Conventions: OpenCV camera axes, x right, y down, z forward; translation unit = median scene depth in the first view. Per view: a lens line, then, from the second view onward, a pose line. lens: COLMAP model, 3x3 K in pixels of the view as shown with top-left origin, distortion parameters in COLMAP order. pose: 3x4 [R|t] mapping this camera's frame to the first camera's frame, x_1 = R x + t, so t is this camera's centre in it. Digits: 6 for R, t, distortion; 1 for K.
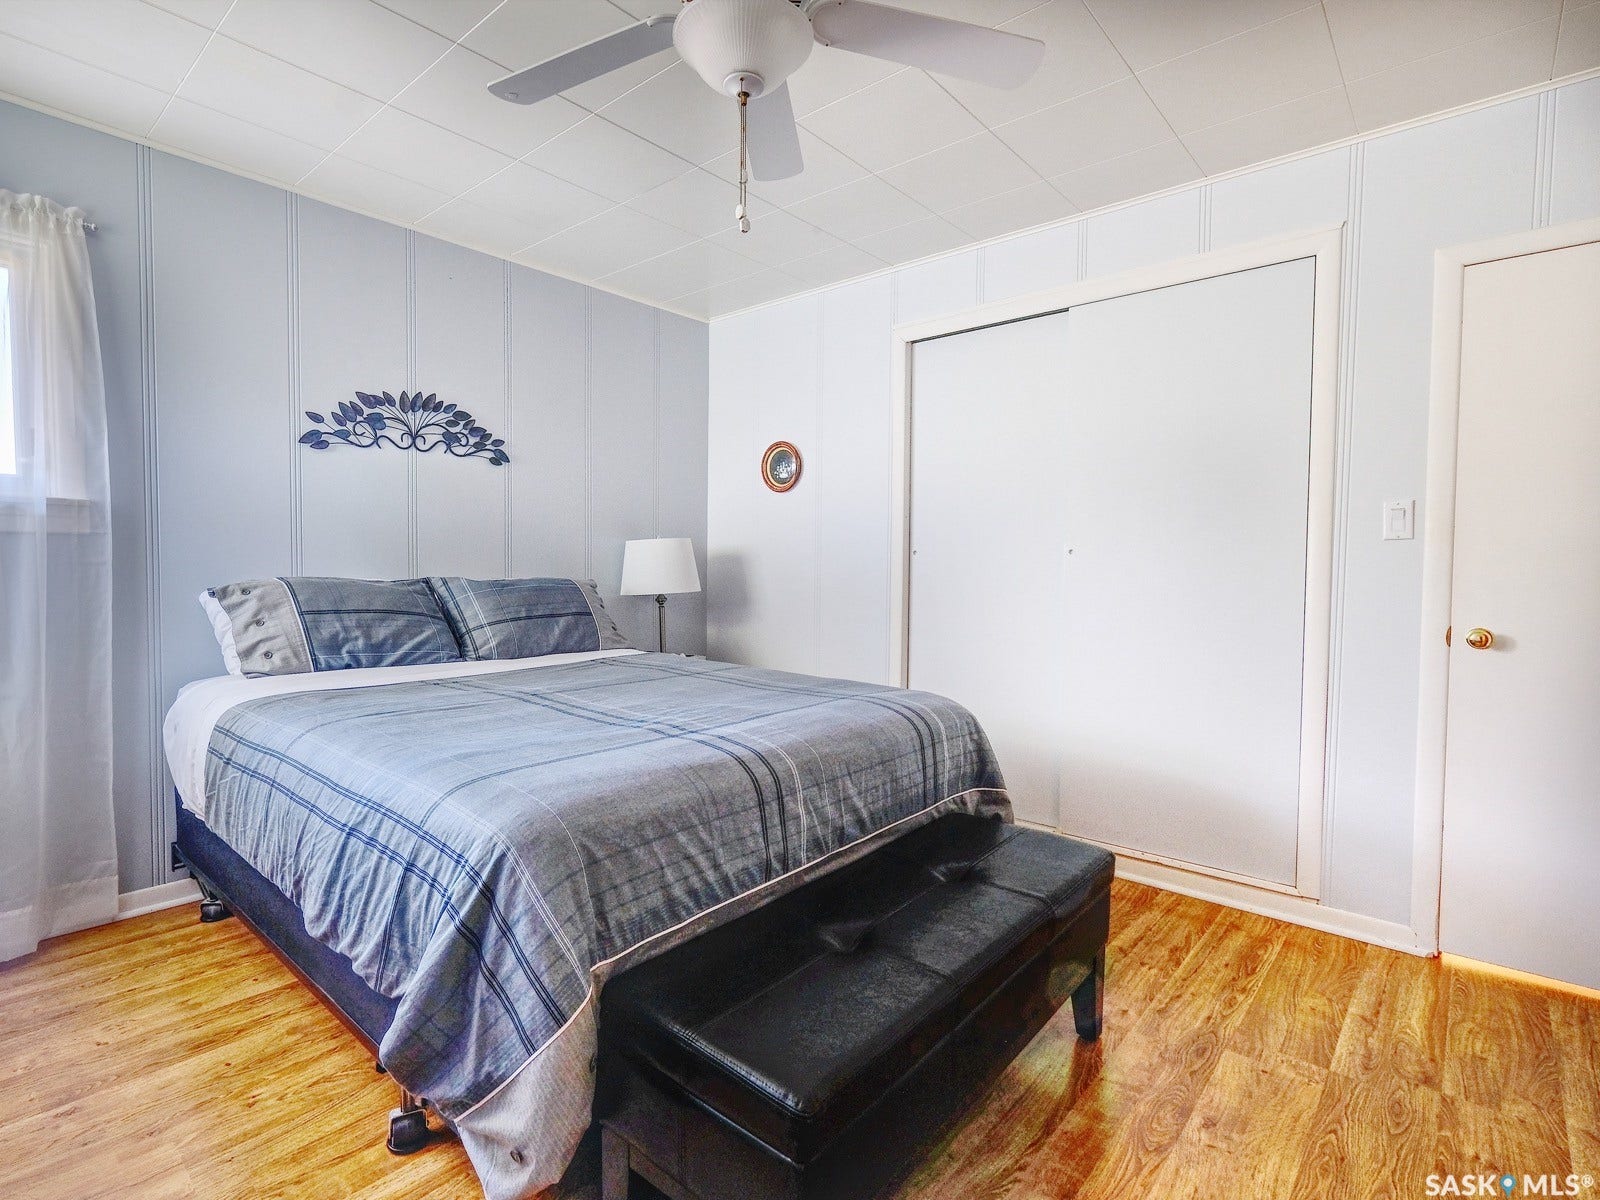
lens RADIAL K [[789.8, 0, 768.2], [0, 789.8, 596.3], [0, 0, 1]] dist [-0.002418, 0.000454]
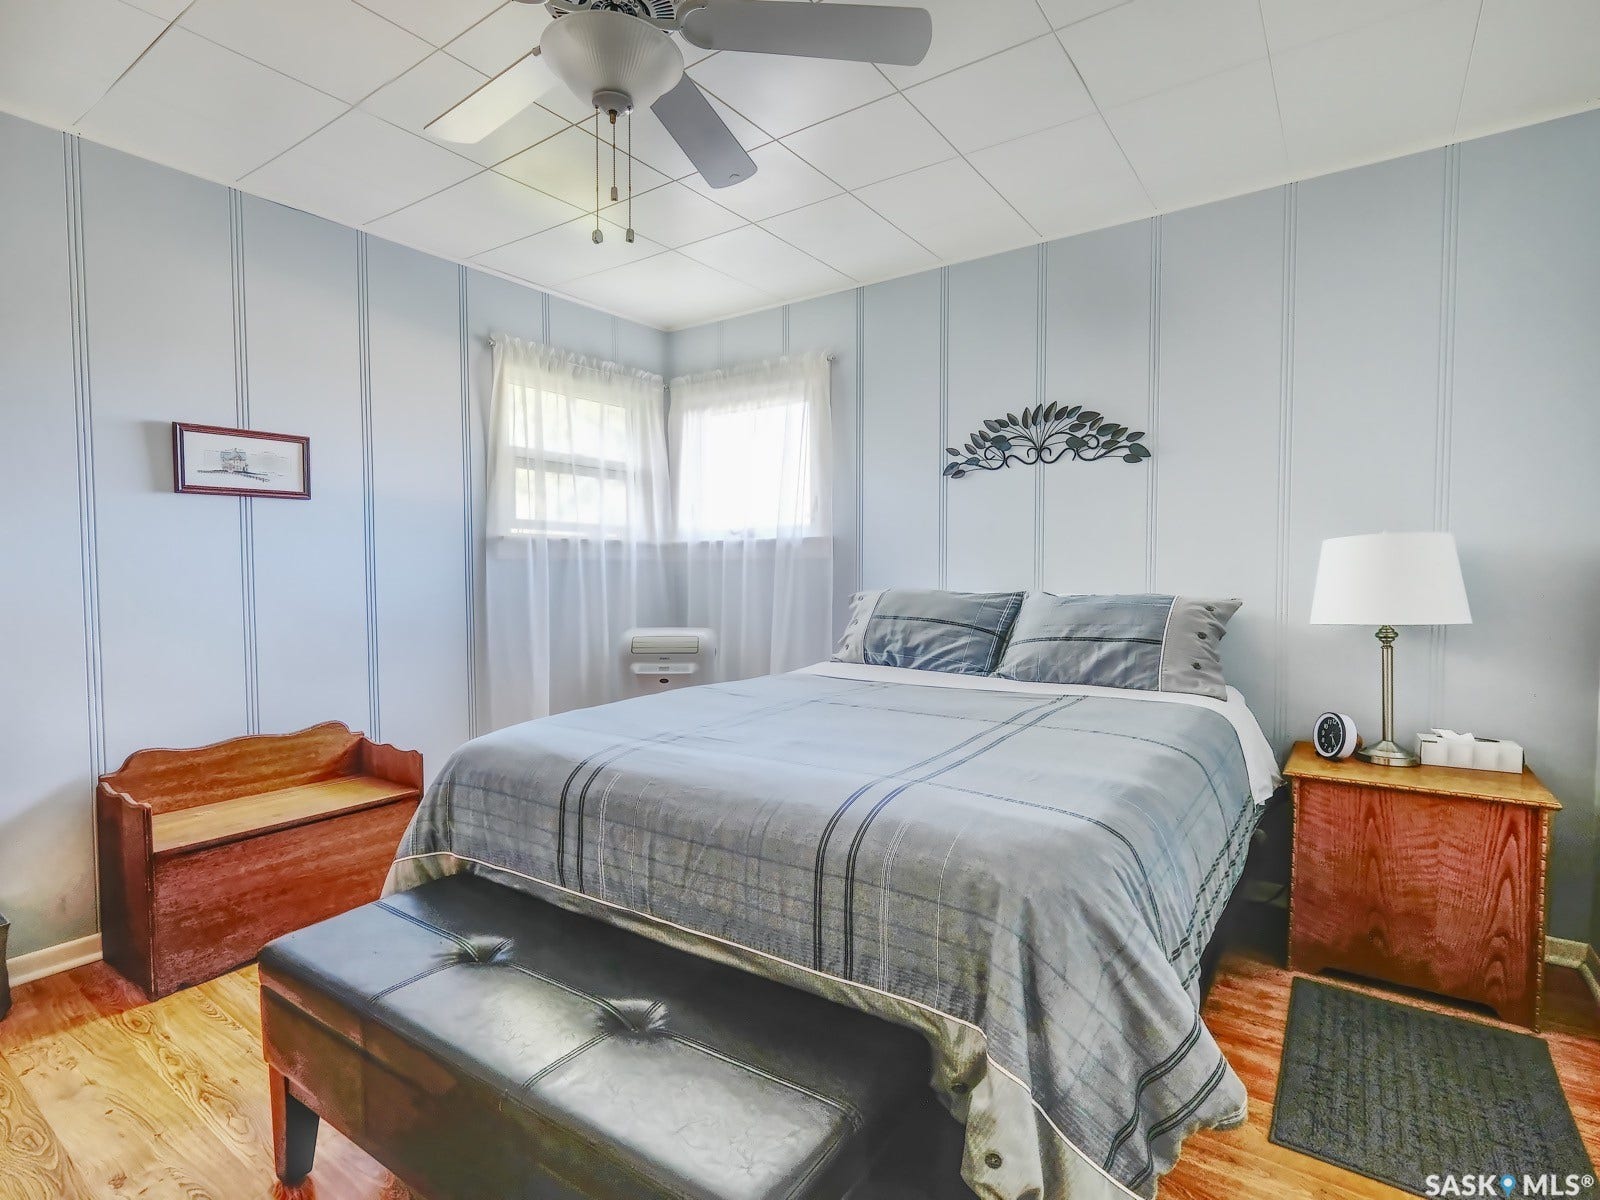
lens RADIAL K [[789.8, 0, 768.2], [0, 789.8, 596.3], [0, 0, 1]] dist [-0.002418, 0.000454]
pose [[0.107169, 0.023081, -0.993973, 0.531335], [-0.037175, 0.999124, 0.019192, -0.024548], [0.993546, 0.034895, 0.107933, 0.579622]]
